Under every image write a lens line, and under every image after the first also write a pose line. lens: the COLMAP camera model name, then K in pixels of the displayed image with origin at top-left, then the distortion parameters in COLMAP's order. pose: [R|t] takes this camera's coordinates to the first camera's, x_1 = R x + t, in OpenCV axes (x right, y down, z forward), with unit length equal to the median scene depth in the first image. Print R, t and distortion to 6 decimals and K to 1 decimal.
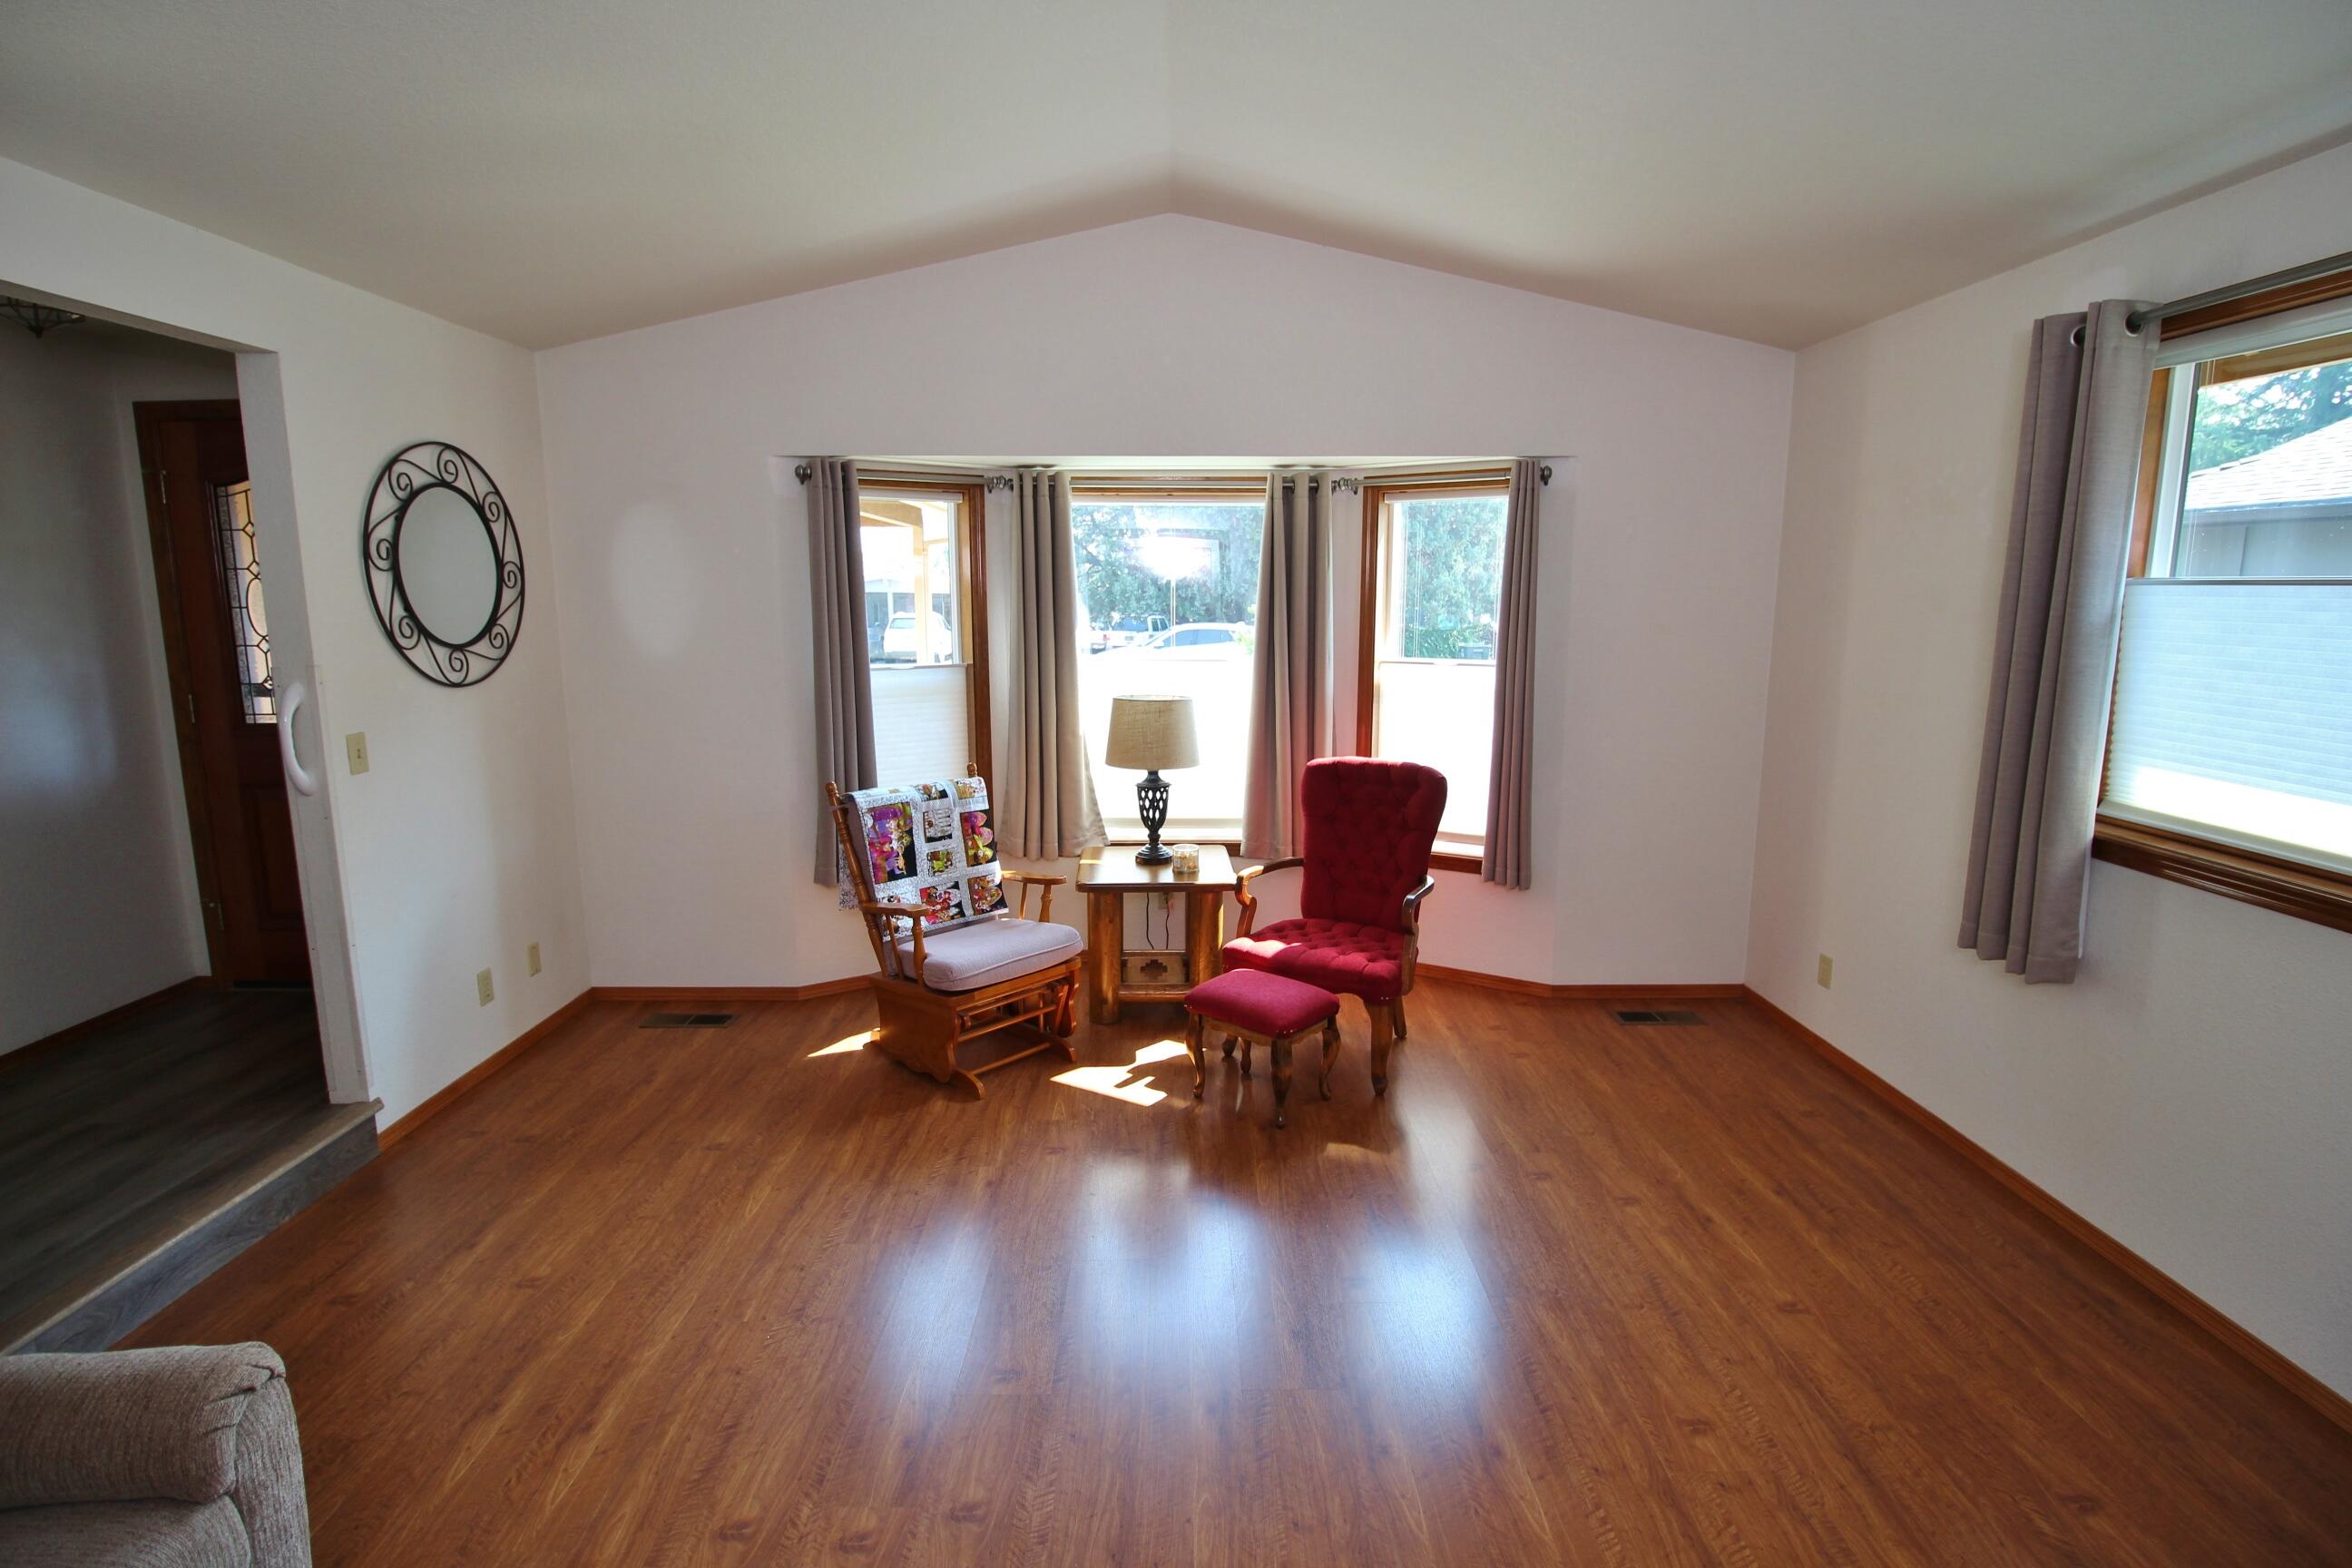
lens RADIAL K [[1104.7, 0, 1182.2], [0, 1104.7, 772.4], [0, 0, 1]] dist [-0.004760, -0.005909]
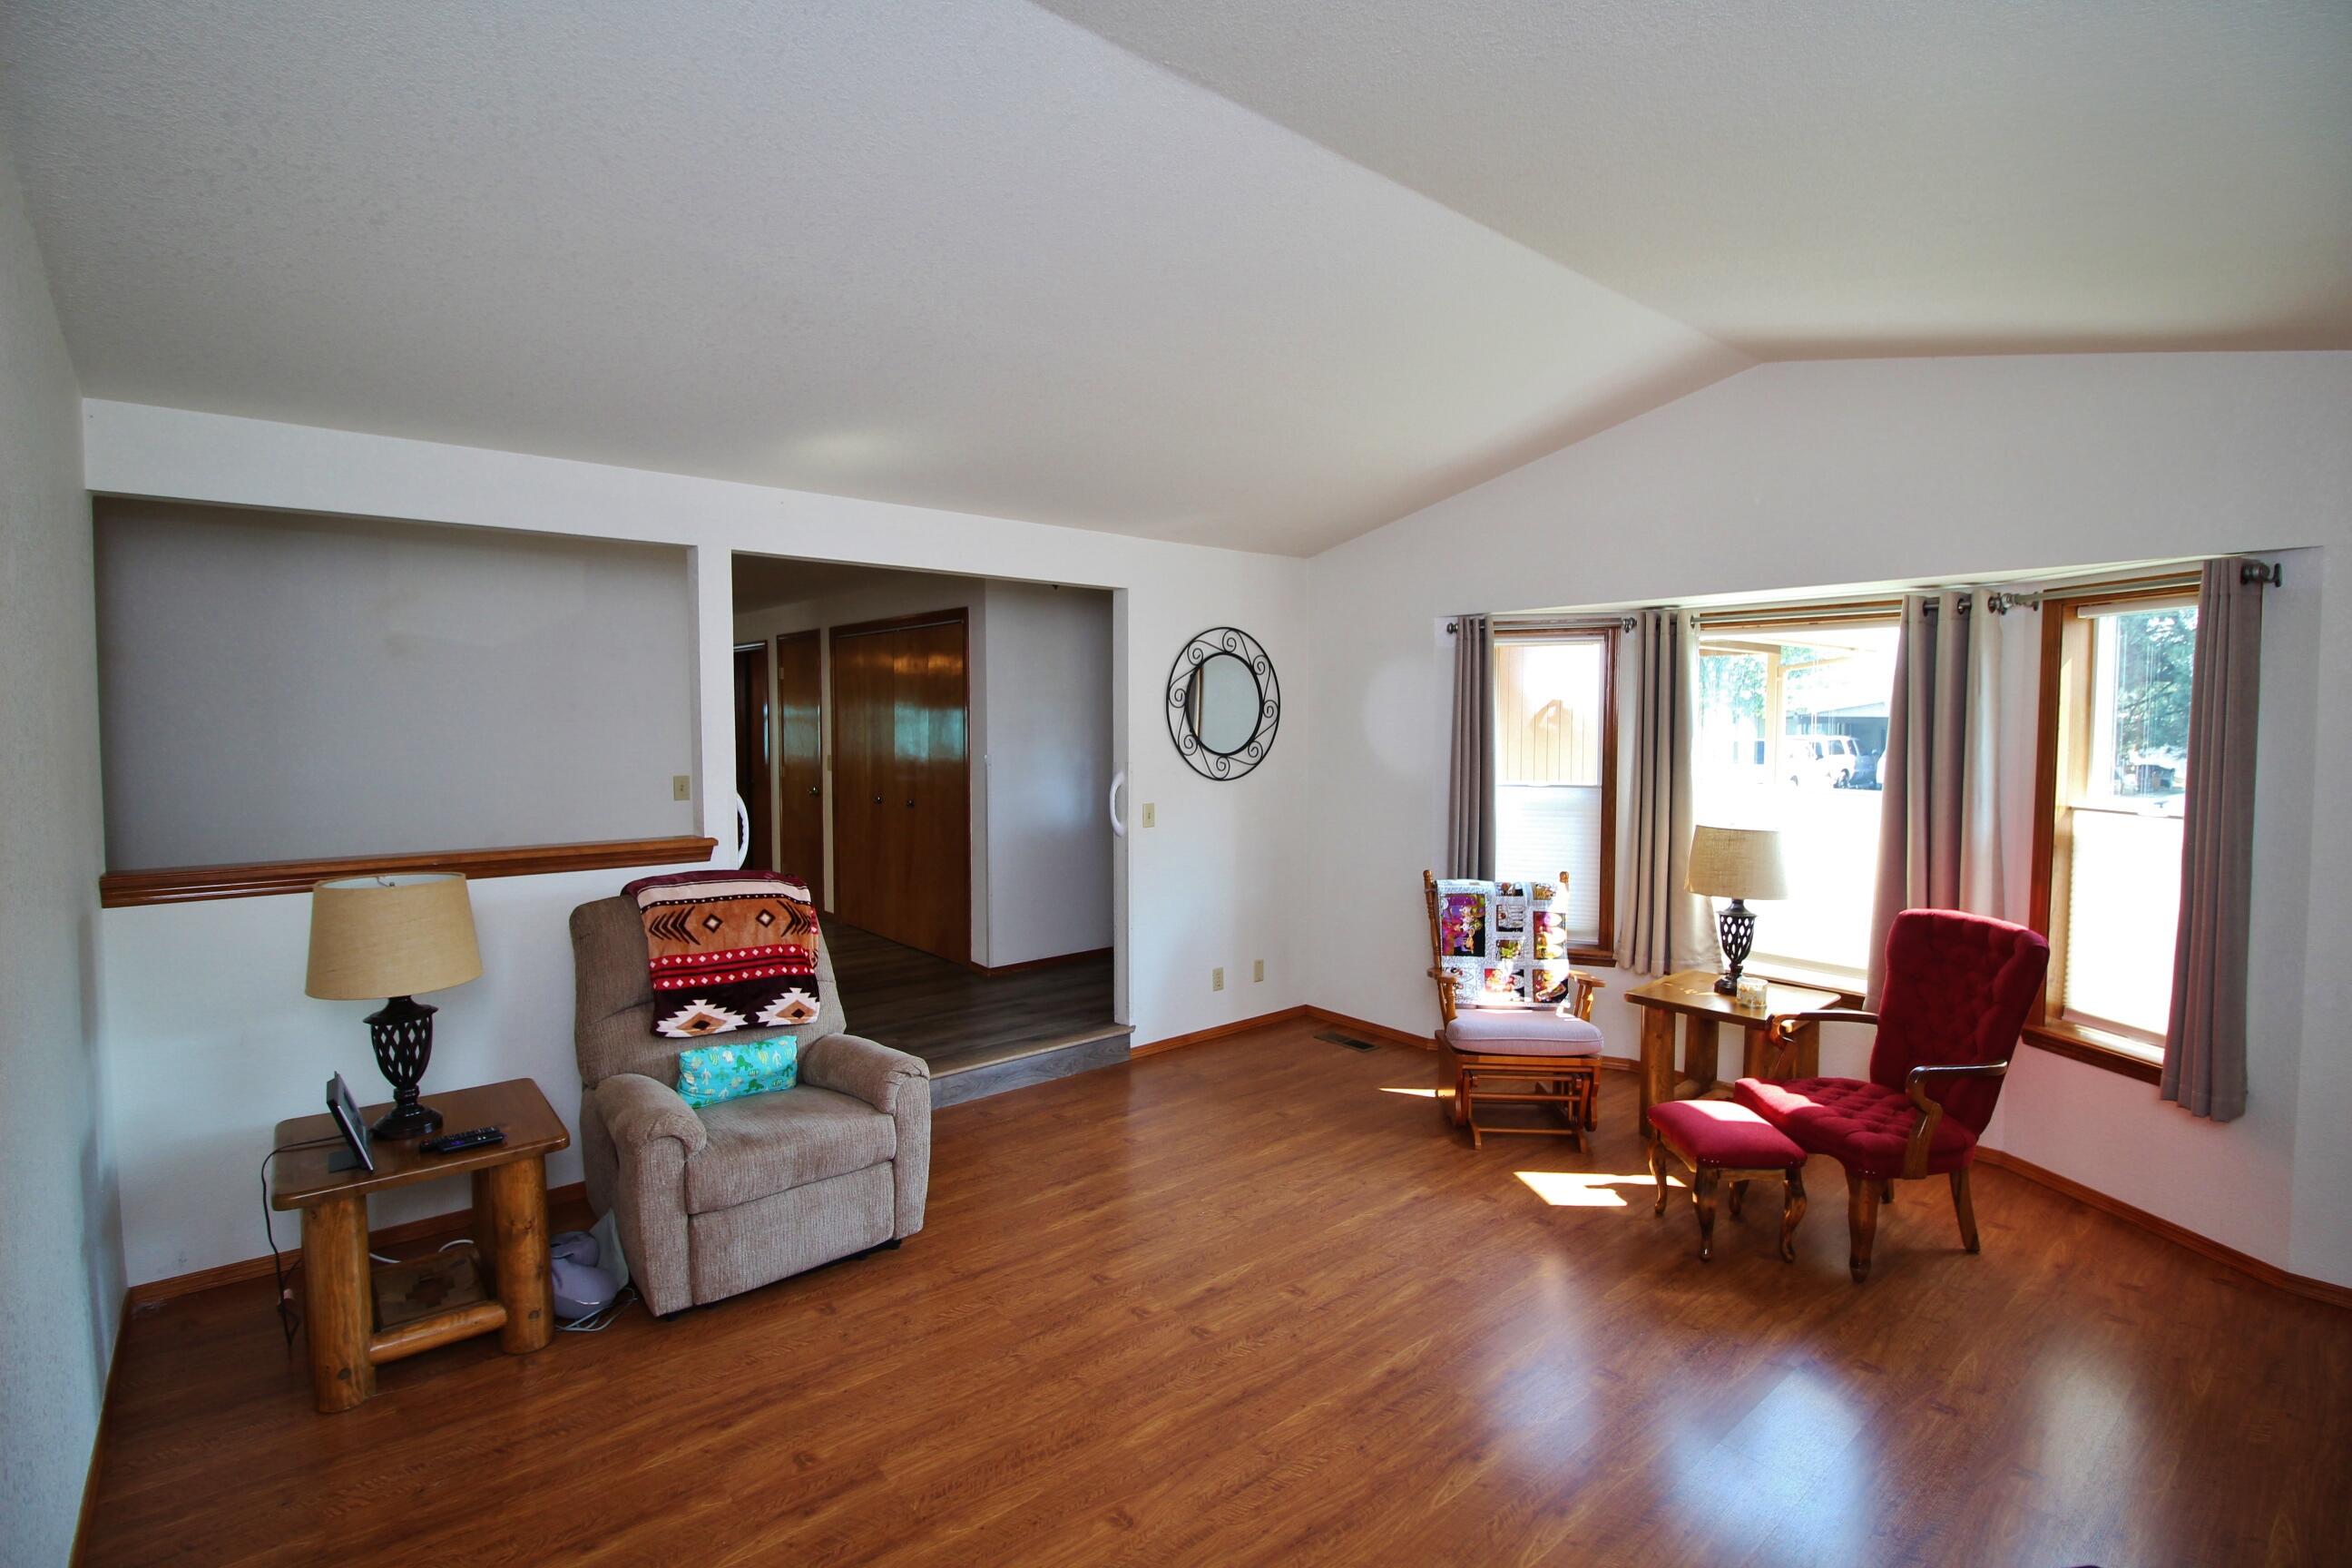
lens RADIAL K [[1104.7, 0, 1163.2], [0, 1104.7, 777.2], [0, 0, 1]] dist [-0.004760, -0.005909]
pose [[0.629517, 0.044717, -0.775699, 0.453086], [-0.124631, 0.991227, -0.044002, -0.003230], [0.766926, 0.124377, 0.629568, -0.040721]]
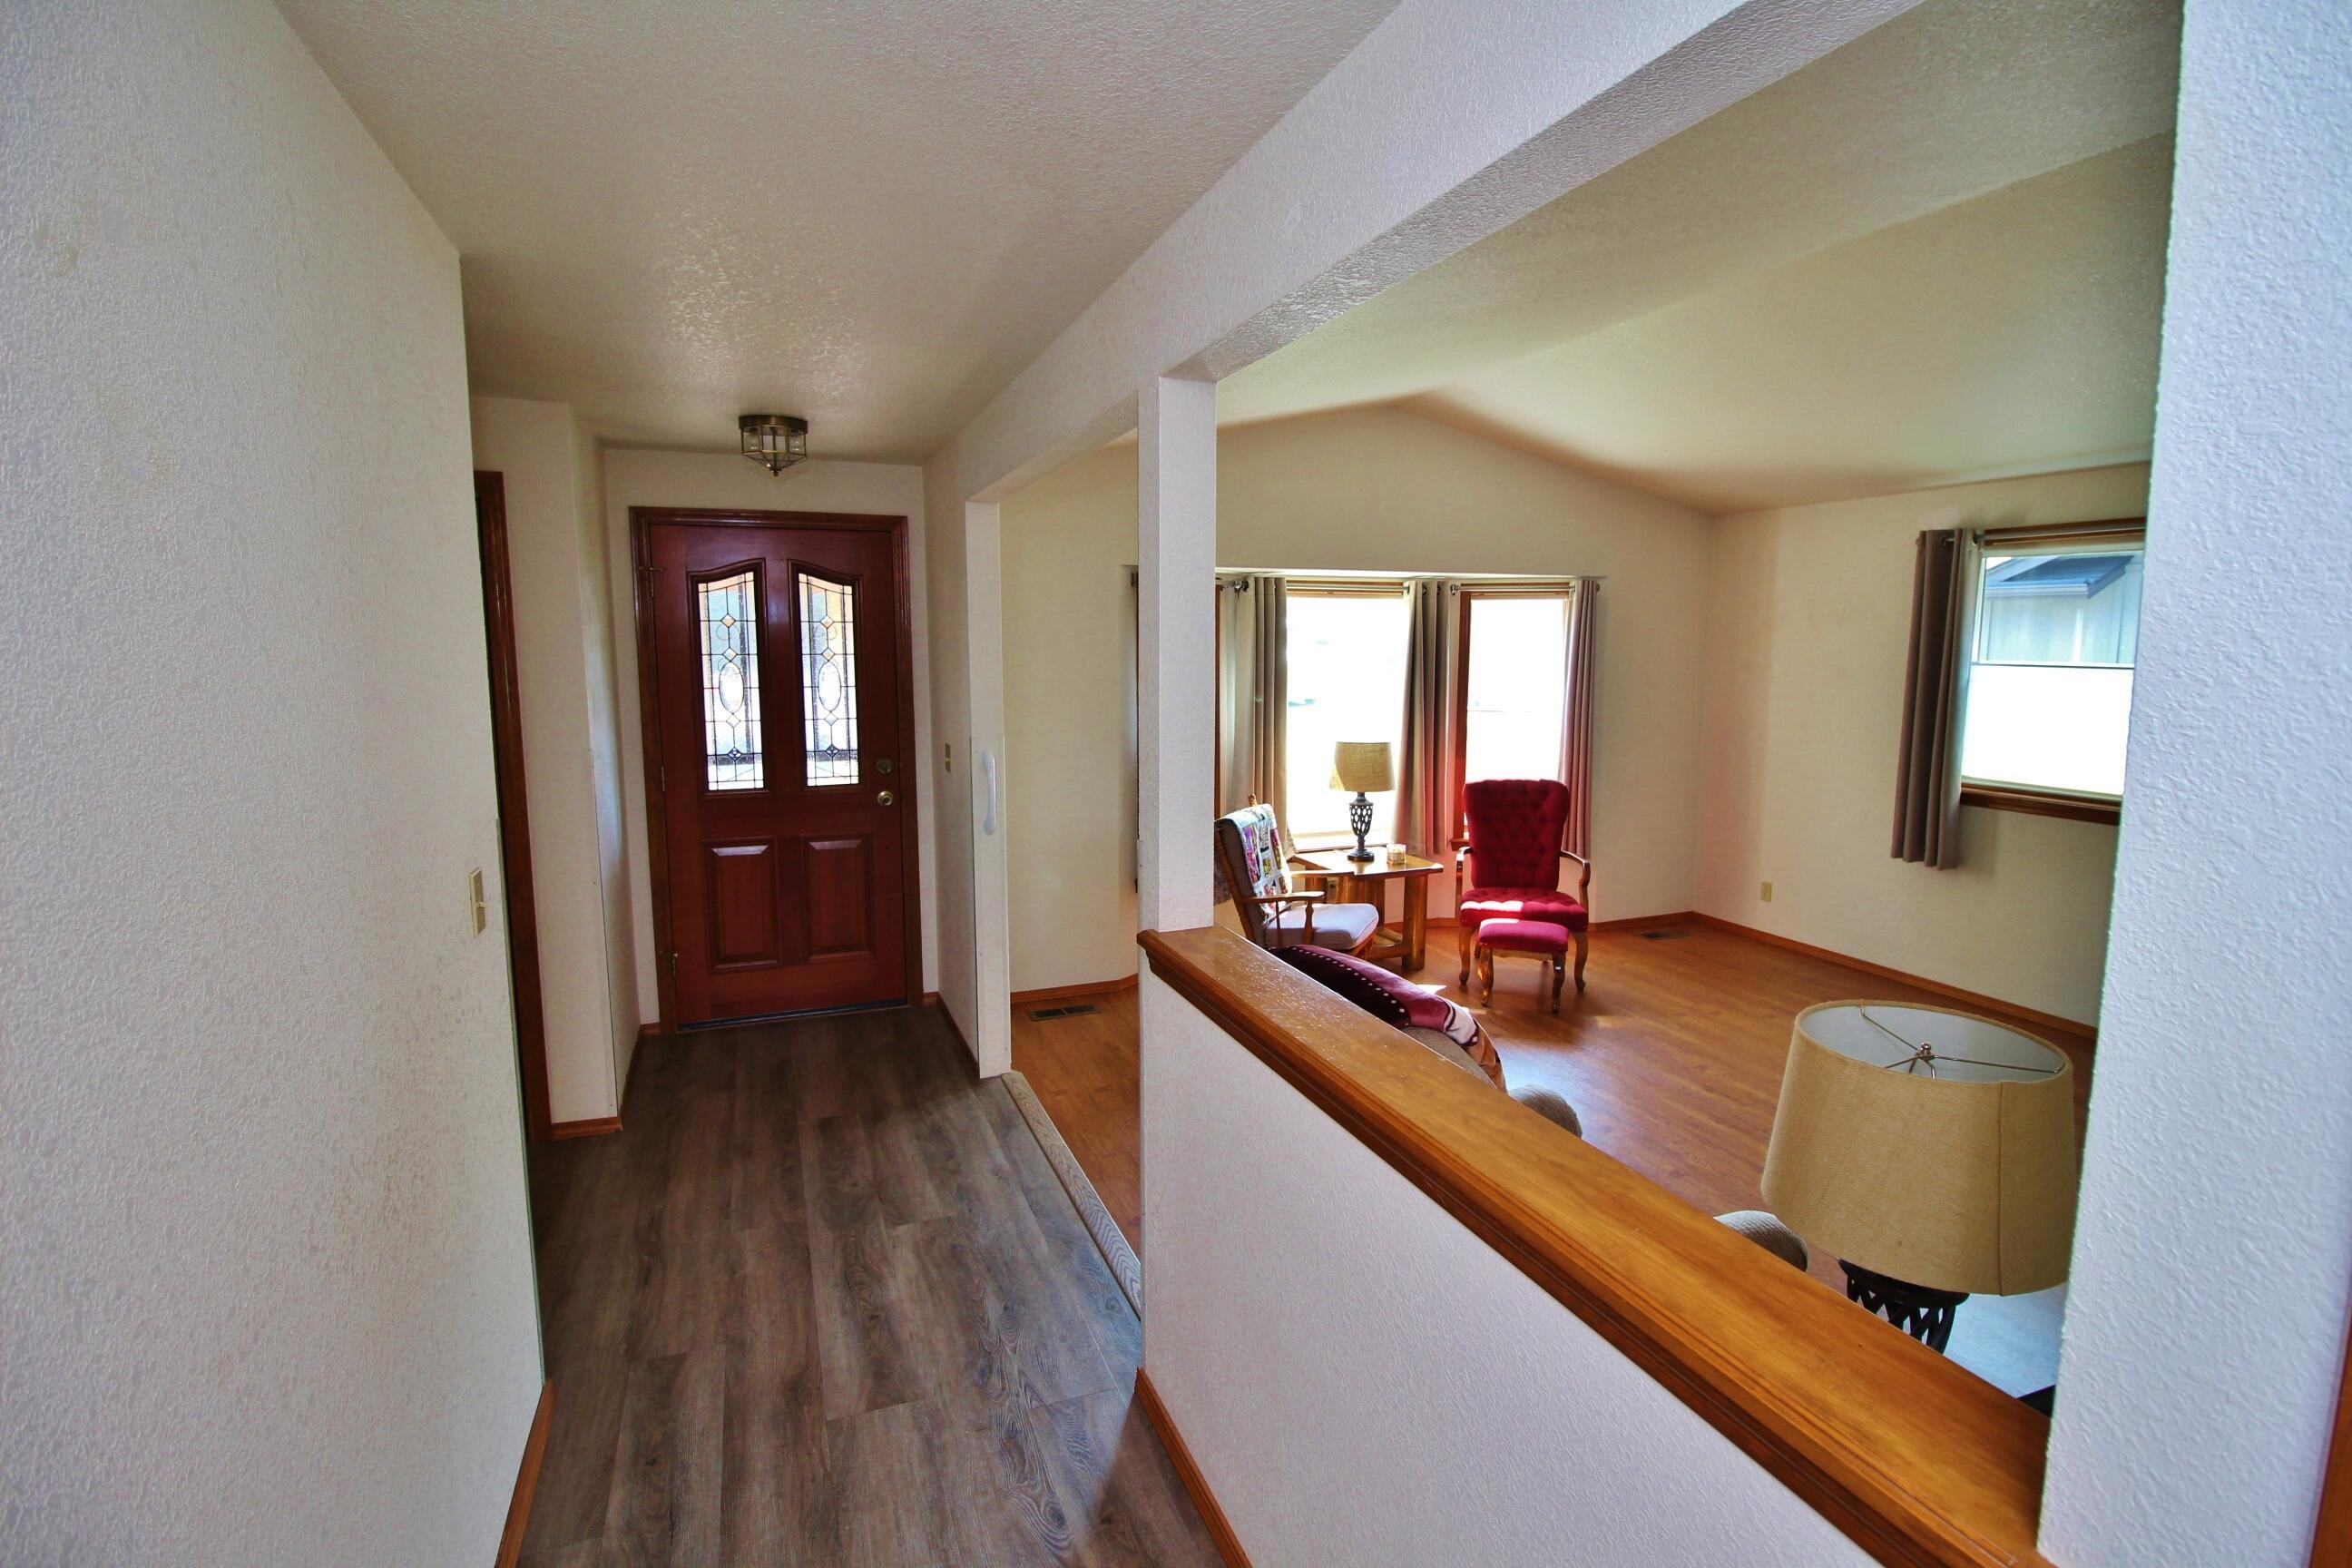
lens RADIAL K [[1104.7, 0, 1174.6], [0, 1104.7, 784.6], [0, 0, 1]] dist [-0.004760, -0.005909]
pose [[0.932152, -0.047872, 0.358887, -0.813795], [0.058885, 0.998068, -0.019812, 0.000506], [-0.357246, 0.039601, 0.933171, -0.230543]]
